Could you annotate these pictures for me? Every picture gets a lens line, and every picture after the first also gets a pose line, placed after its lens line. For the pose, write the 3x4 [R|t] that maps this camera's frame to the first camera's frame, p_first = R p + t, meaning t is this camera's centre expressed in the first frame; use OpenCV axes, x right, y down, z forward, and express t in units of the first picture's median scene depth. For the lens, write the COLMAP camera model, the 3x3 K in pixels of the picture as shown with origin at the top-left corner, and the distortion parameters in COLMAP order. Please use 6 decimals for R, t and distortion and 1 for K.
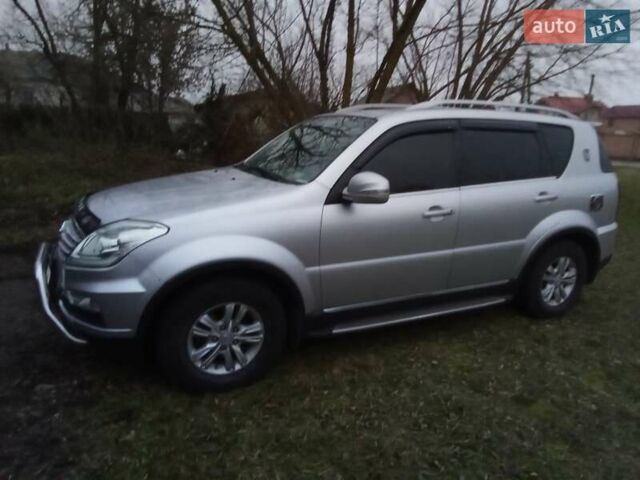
lens RADIAL K [[430.7, 0, 318.4], [0, 430.7, 230.0], [0, 0, 1]] dist [0.062014, -0.060152]
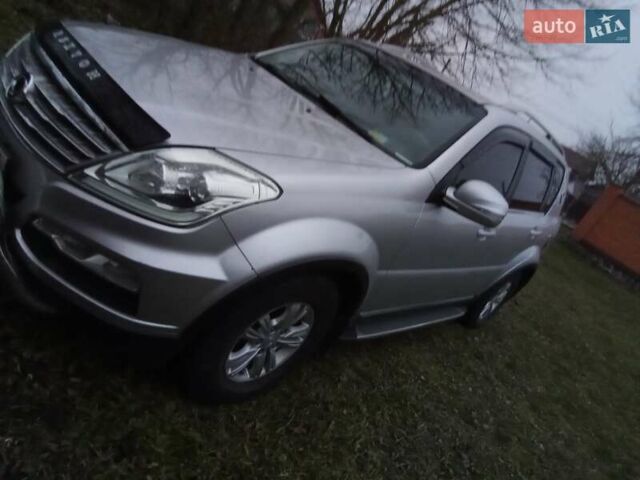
lens RADIAL K [[442.3, 0, 319.5], [0, 442.3, 225.2], [0, 0, 1]] dist [0.062025, -0.065358]
pose [[0.847438, 0.274782, 0.454251, -0.490658], [-0.370889, 0.918631, 0.136229, -0.056255], [-0.379856, -0.283922, 0.880397, 0.337724]]
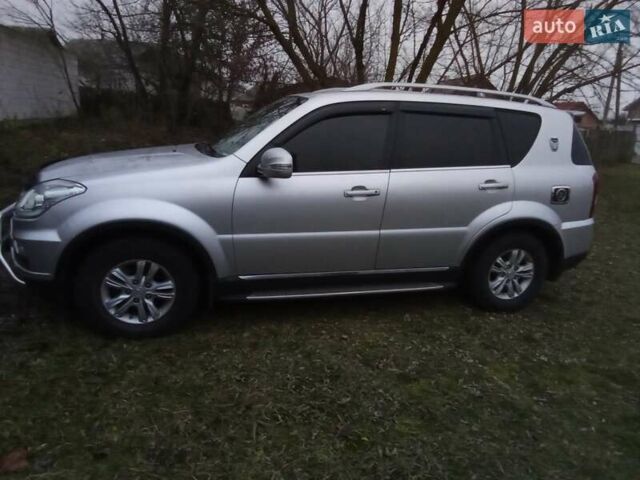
lens RADIAL K [[430.7, 0, 318.4], [0, 430.7, 230.0], [0, 0, 1]] dist [0.062014, -0.060152]
pose [[0.985444, 0.067821, -0.155883, 0.370395], [-0.064832, 0.997603, 0.024185, 0.032084], [0.157150, -0.013727, 0.987479, -0.024125]]
